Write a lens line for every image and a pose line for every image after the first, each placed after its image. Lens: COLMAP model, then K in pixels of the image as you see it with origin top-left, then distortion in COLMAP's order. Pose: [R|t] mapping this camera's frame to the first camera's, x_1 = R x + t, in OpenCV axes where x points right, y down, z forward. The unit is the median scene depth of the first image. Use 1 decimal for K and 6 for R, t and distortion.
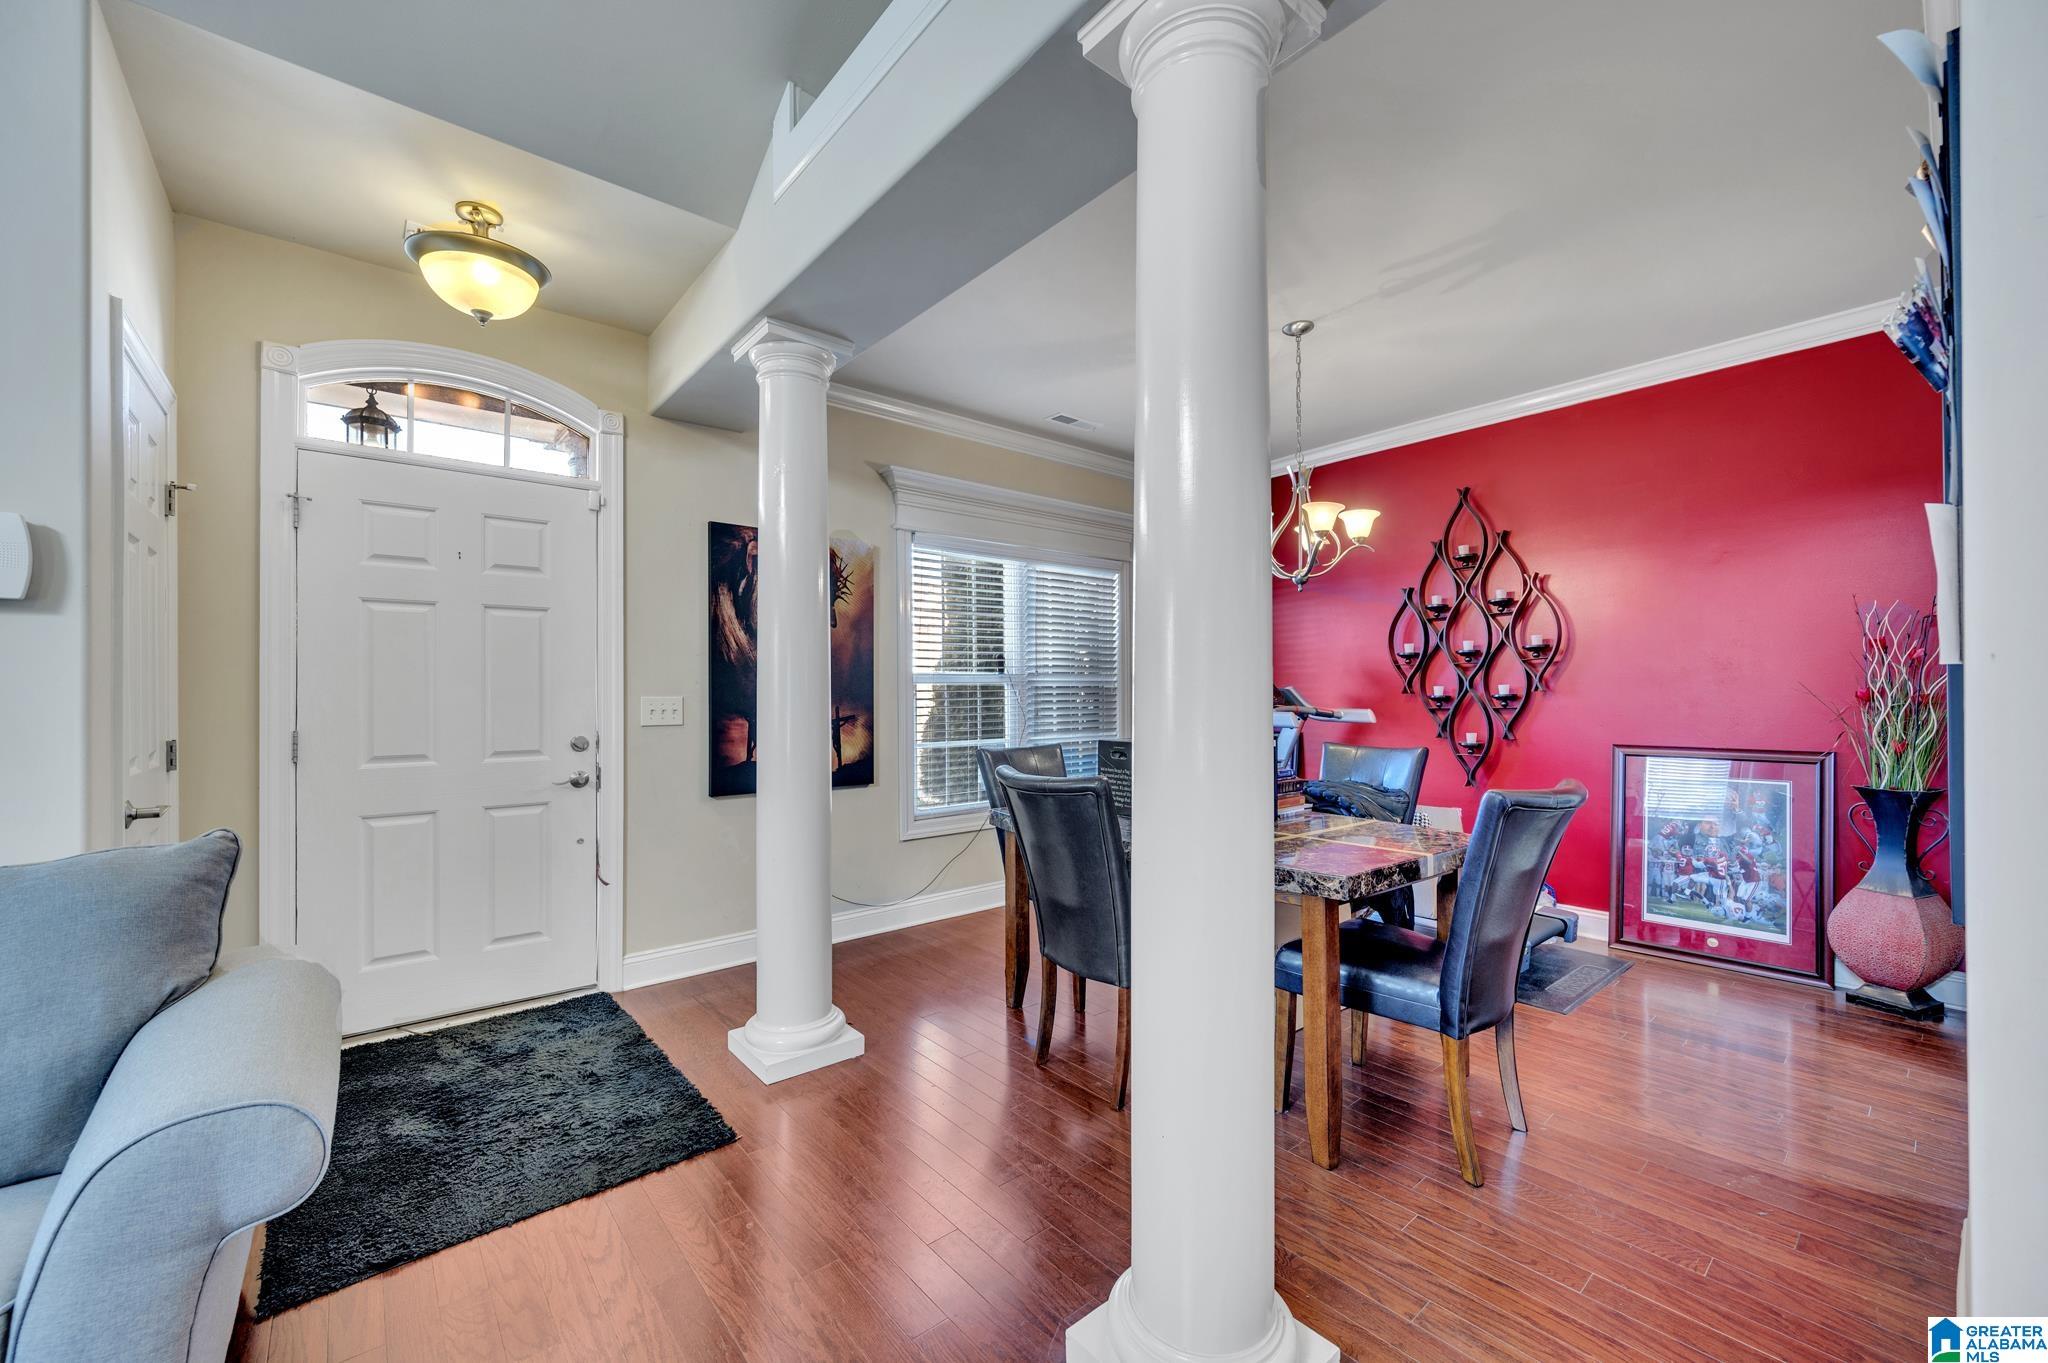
lens RADIAL K [[805.2, 0, 1021.0], [0, 805.2, 686.4], [0, 0, 1]] dist [0.001702, -0.000627]
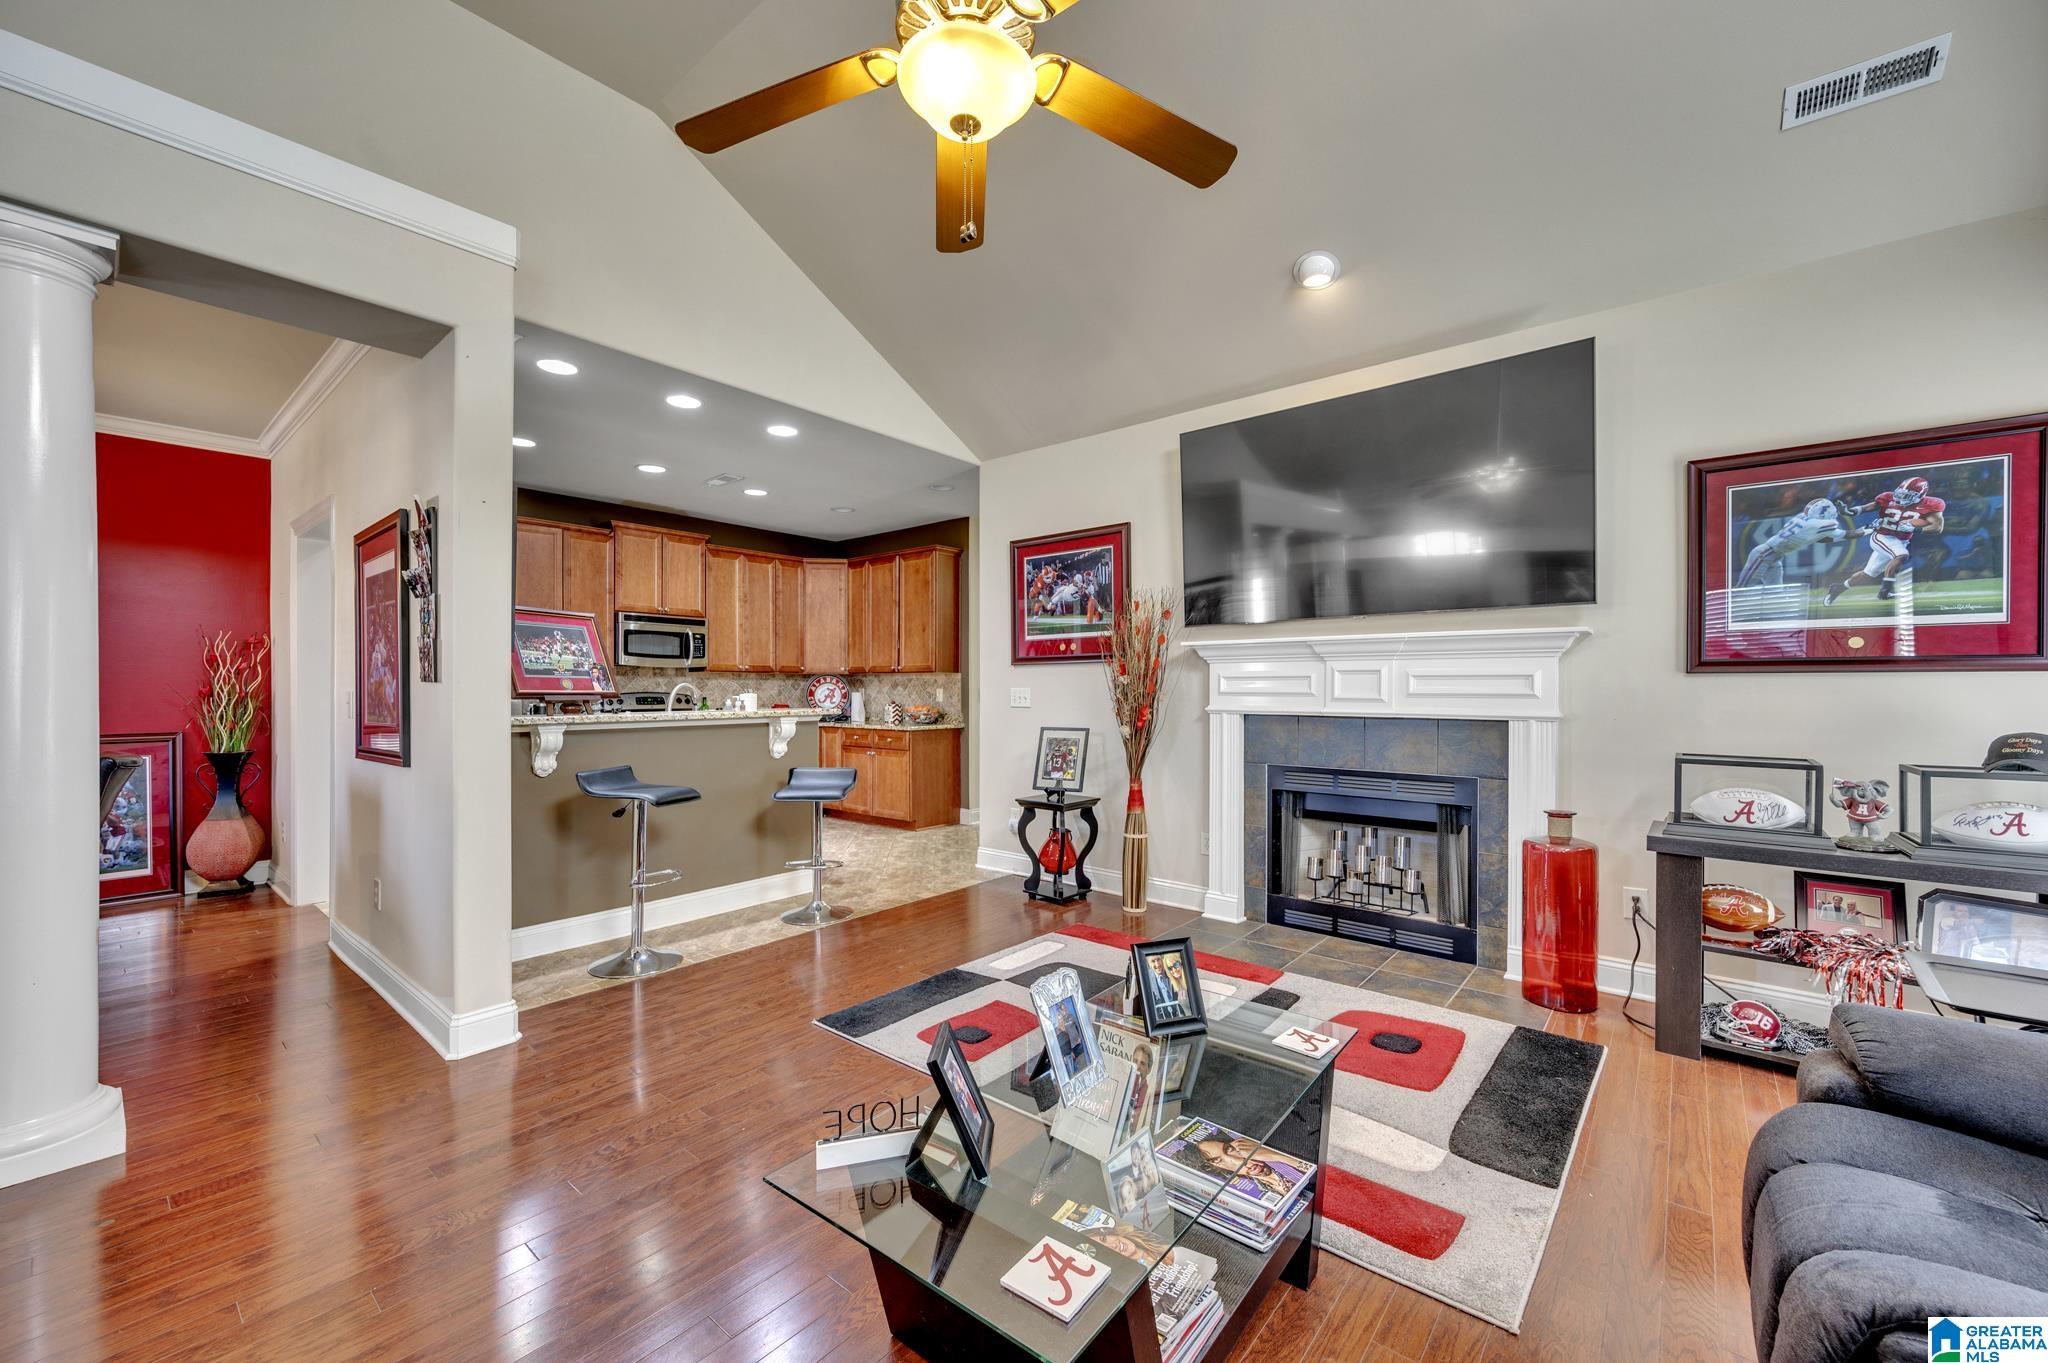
lens RADIAL K [[805.2, 0, 1027.4], [0, 805.2, 689.5], [0, 0, 1]] dist [0.001702, -0.000627]
pose [[-0.188787, 0.002291, 0.982015, -0.659900], [-0.004846, 0.999983, -0.003264, 0.003402], [-0.982006, -0.005376, -0.188773, -0.198055]]
